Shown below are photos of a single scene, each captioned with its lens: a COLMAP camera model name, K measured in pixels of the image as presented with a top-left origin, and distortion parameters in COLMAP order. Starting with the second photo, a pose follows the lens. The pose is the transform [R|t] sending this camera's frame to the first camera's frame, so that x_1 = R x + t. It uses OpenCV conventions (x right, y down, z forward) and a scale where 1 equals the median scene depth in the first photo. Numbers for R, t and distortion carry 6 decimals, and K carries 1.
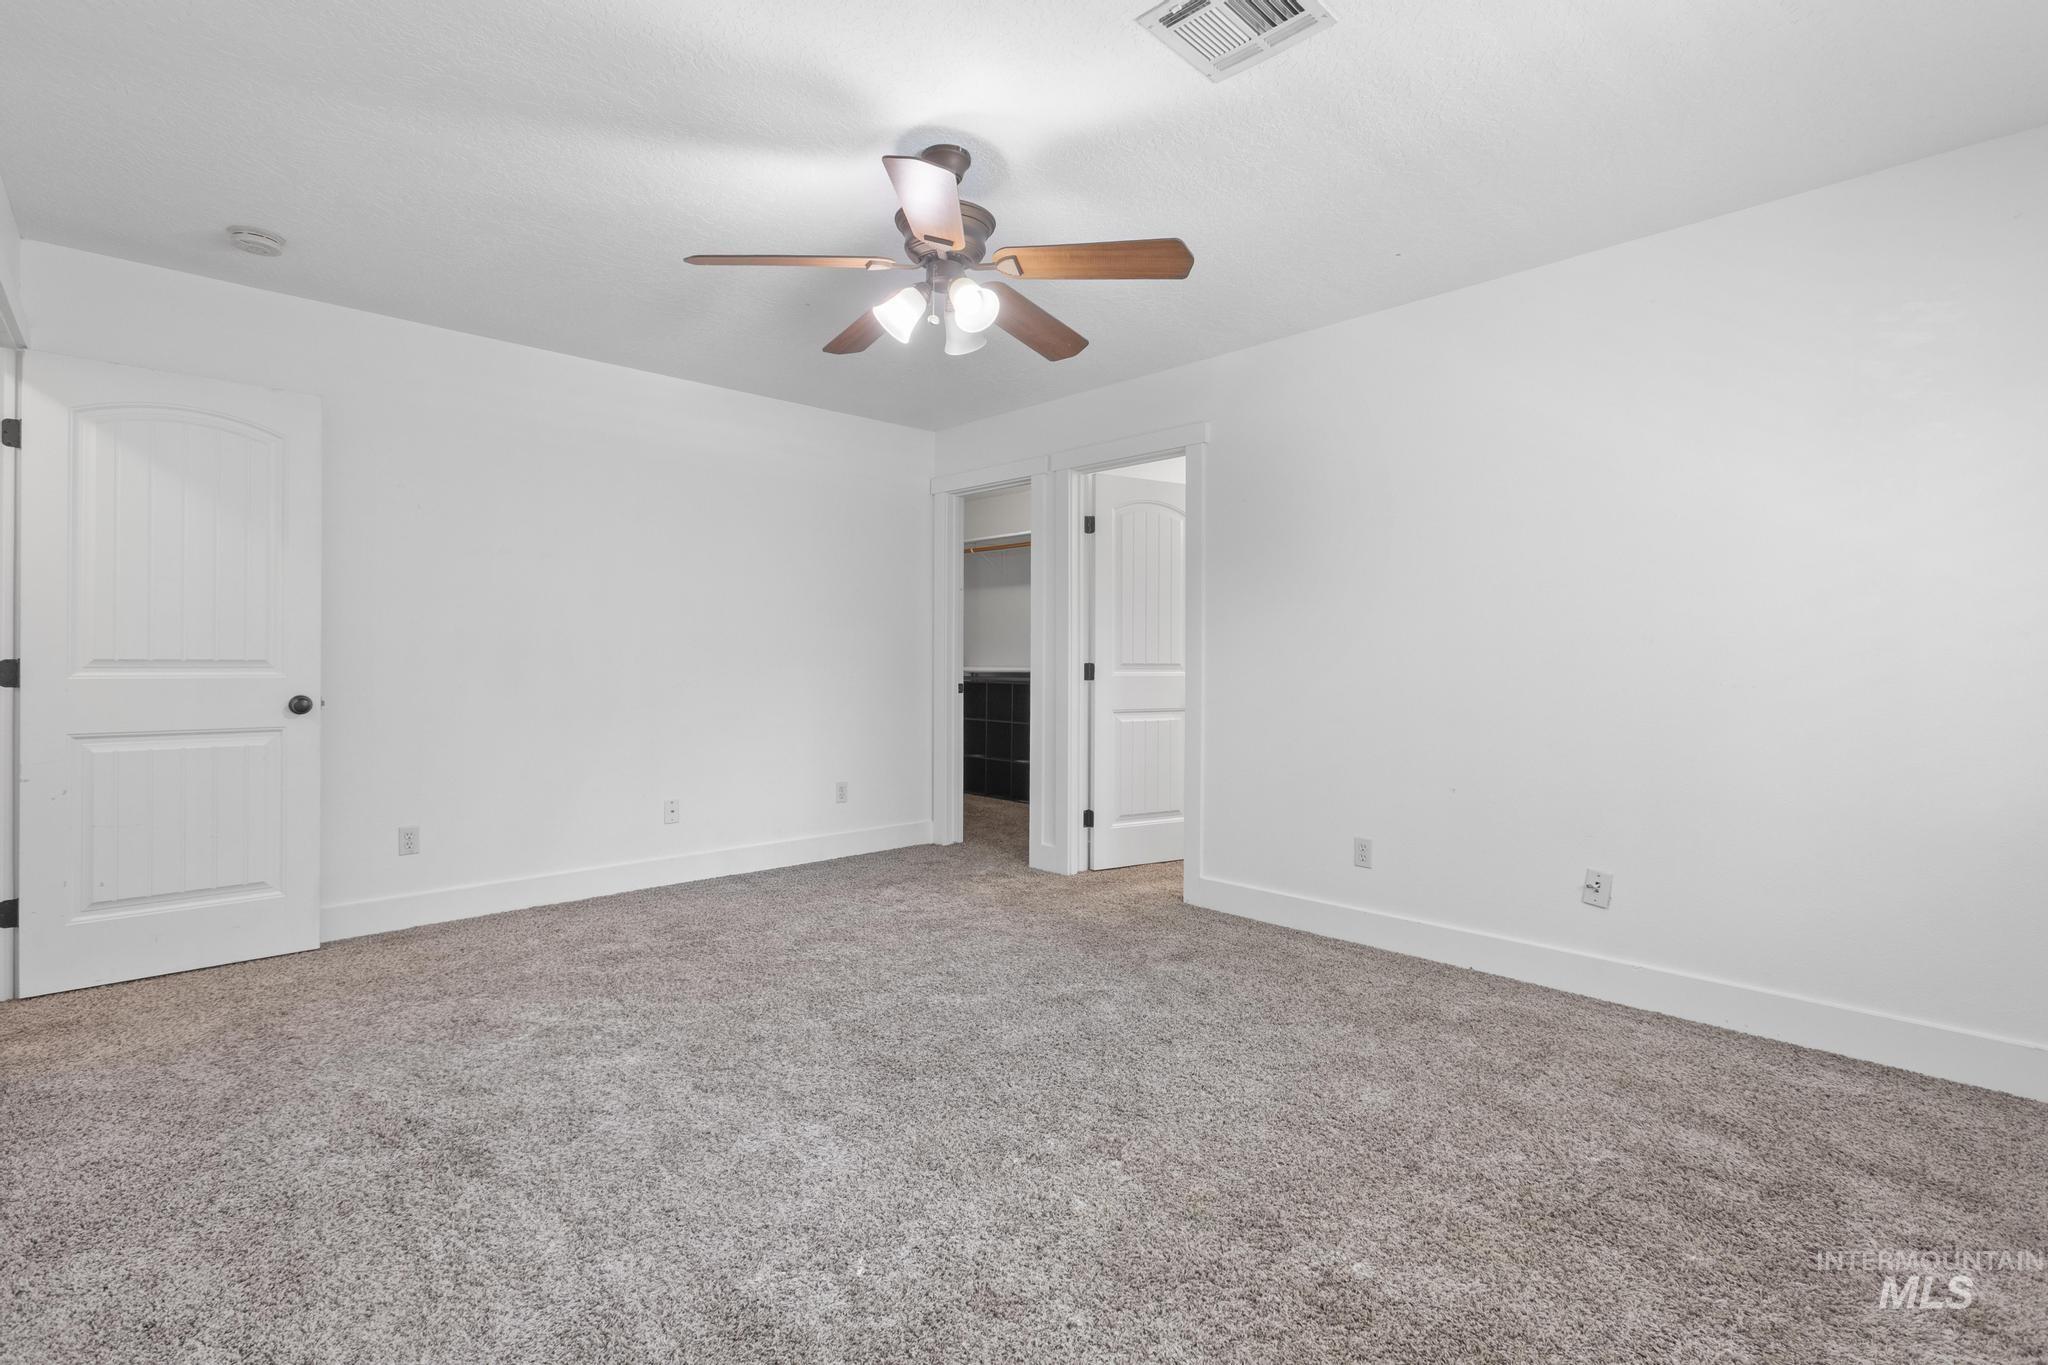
lens RADIAL K [[927.1, 0, 1033.8], [0, 927.1, 685.2], [0, 0, 1]] dist [-0.021100, 0.012180]
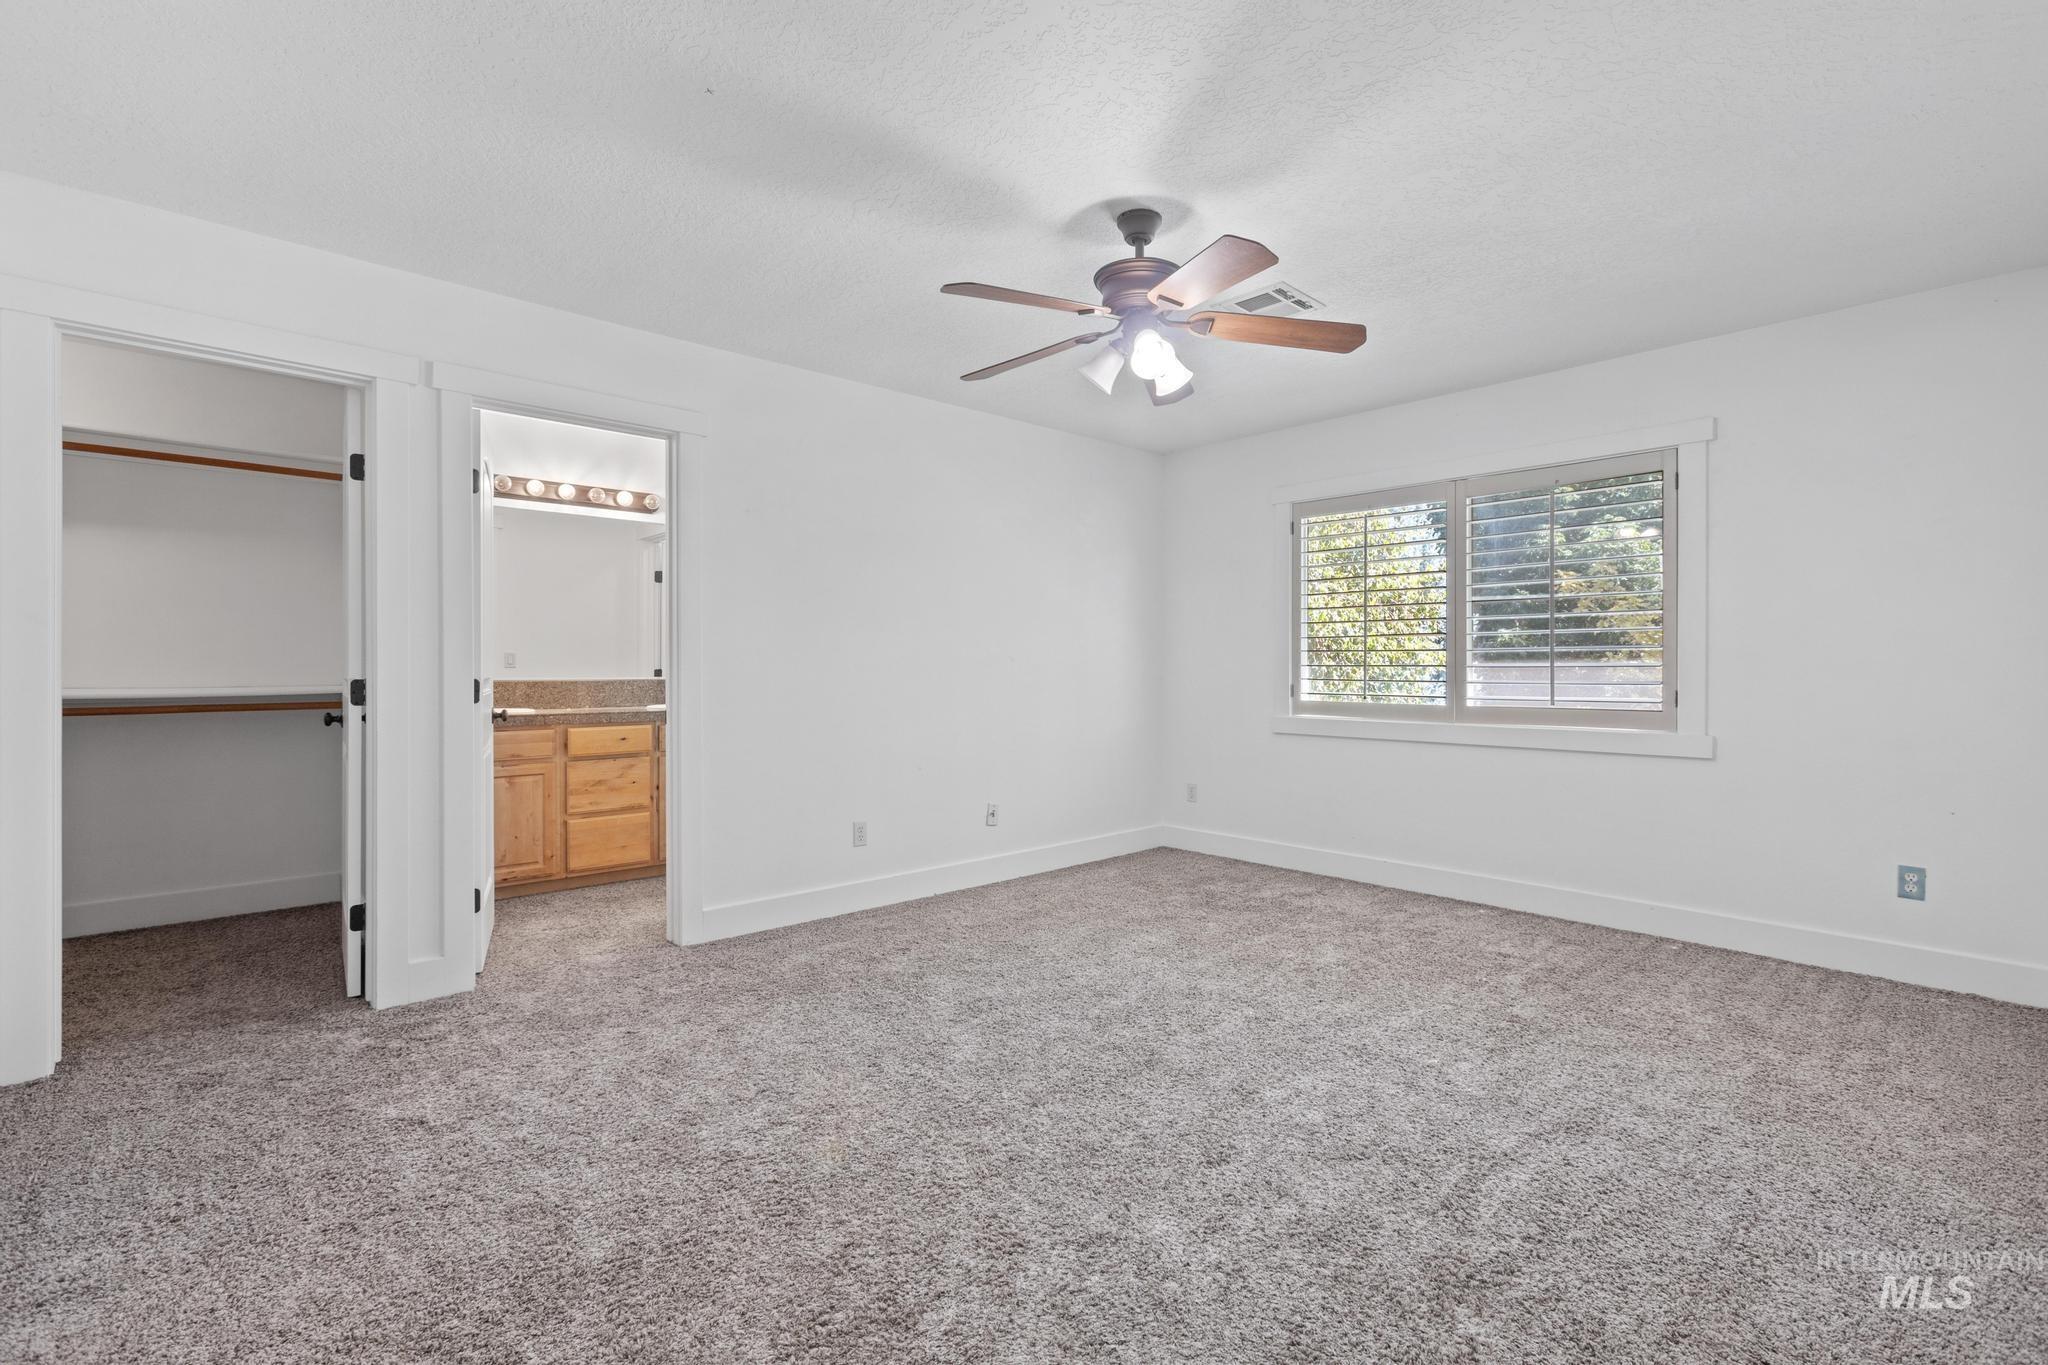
lens RADIAL K [[912.5, 0, 1029.4], [0, 912.5, 665.6], [0, 0, 1]] dist [-0.016924, 0.007797]
pose [[0.024937, -0.004379, 0.999679, -0.986889], [0.020794, 0.999776, 0.003861, -0.041921], [-0.999473, 0.020691, 0.025022, 0.912113]]
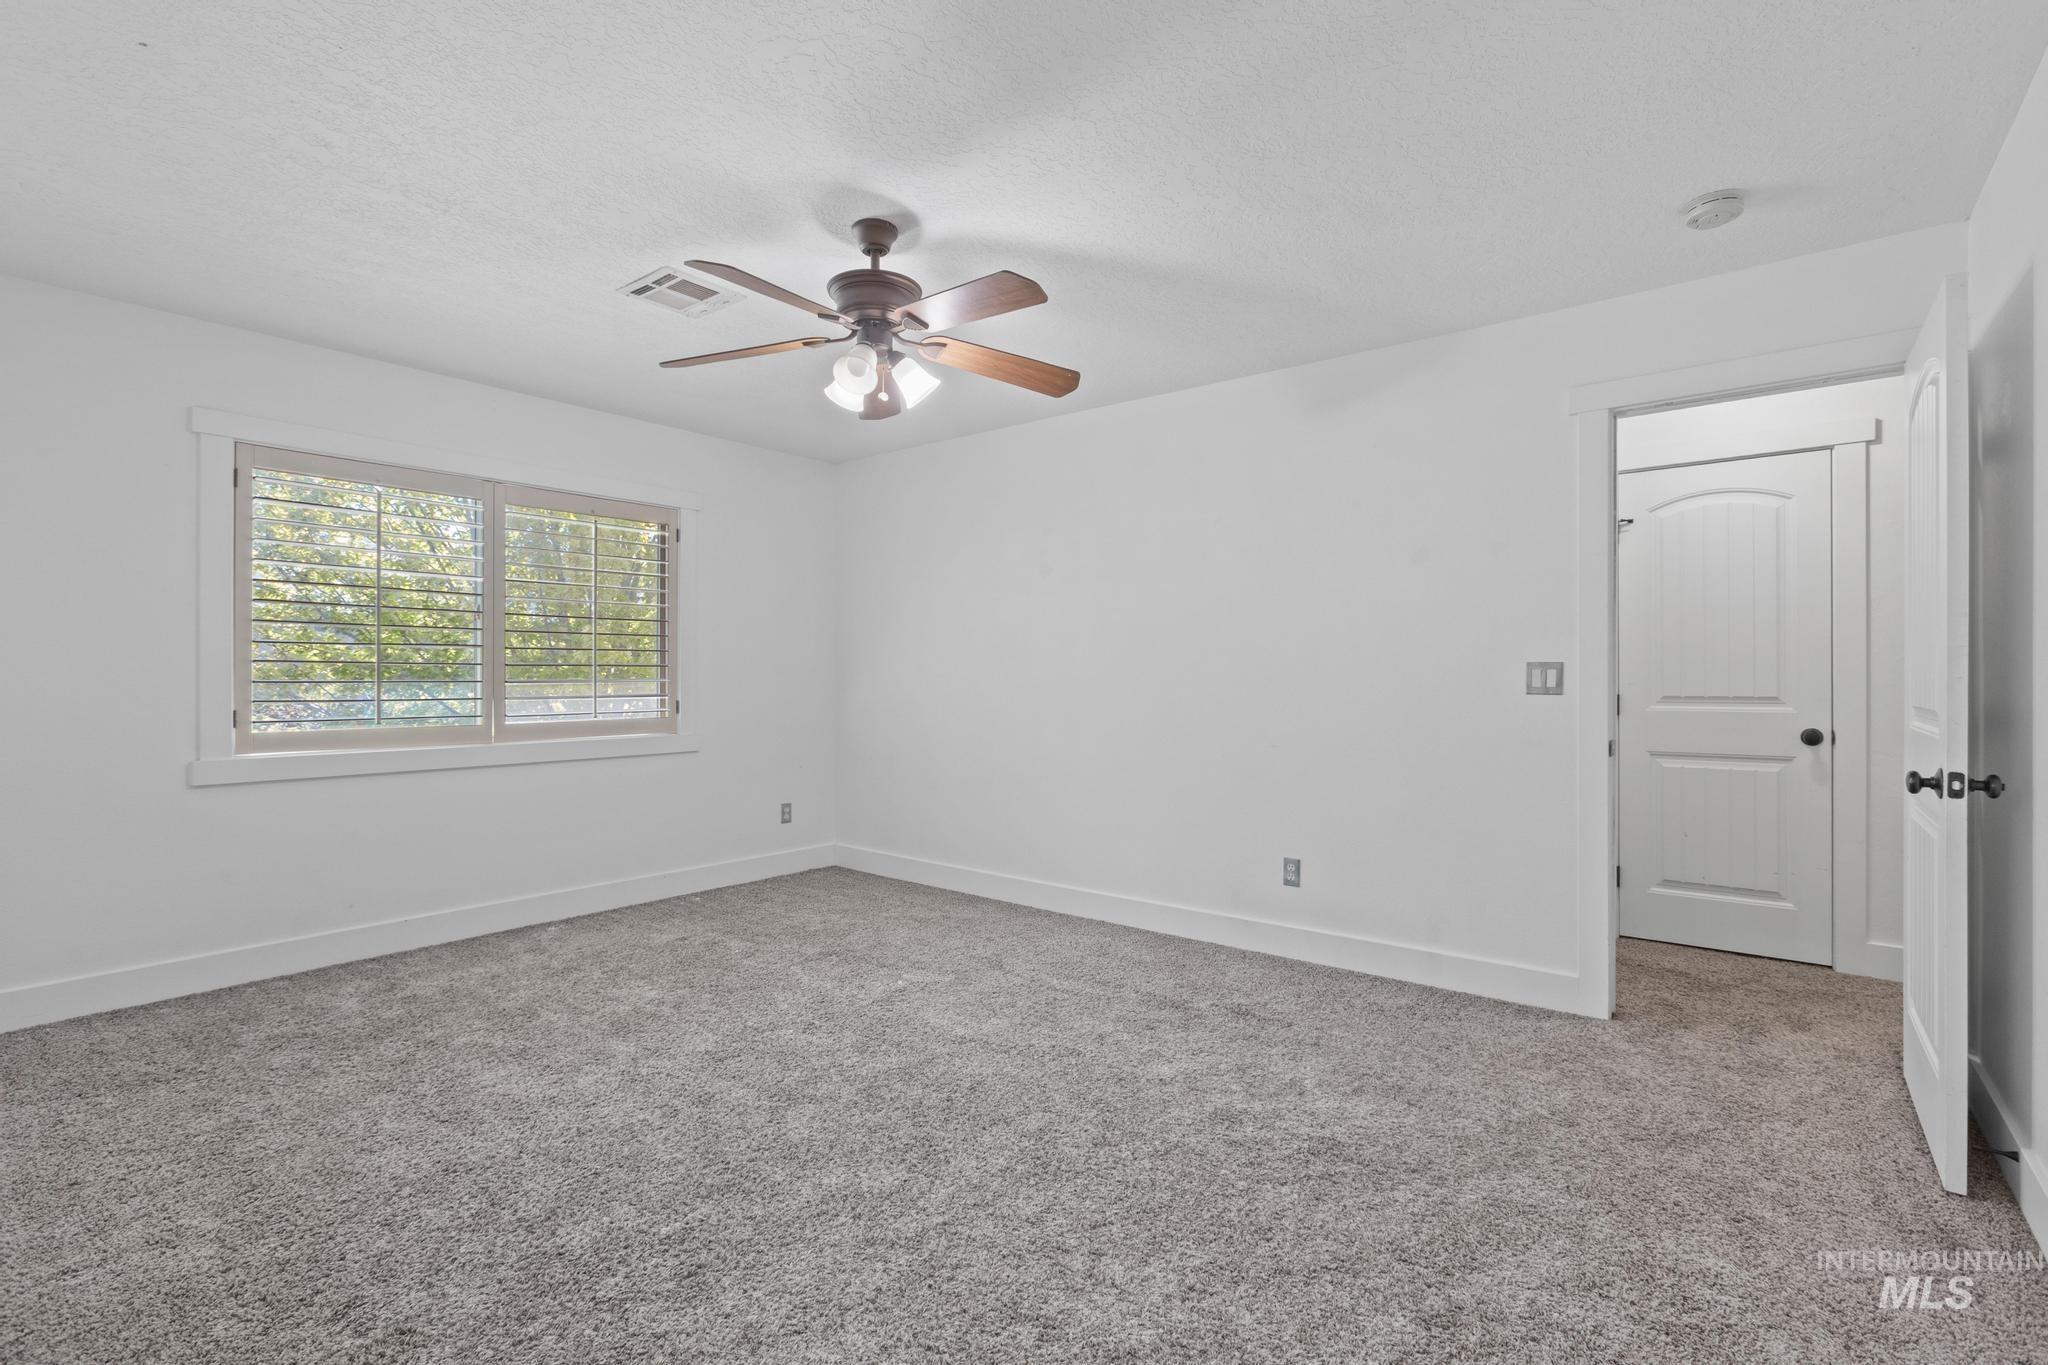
lens RADIAL K [[912.5, 0, 1029.4], [0, 912.5, 665.6], [0, 0, 1]] dist [-0.016924, 0.007797]
pose [[-0.992227, -0.007281, -0.124224, -0.119882], [-0.008438, 0.999926, 0.008787, -0.064206], [0.124151, 0.009767, -0.992215, 1.719910]]
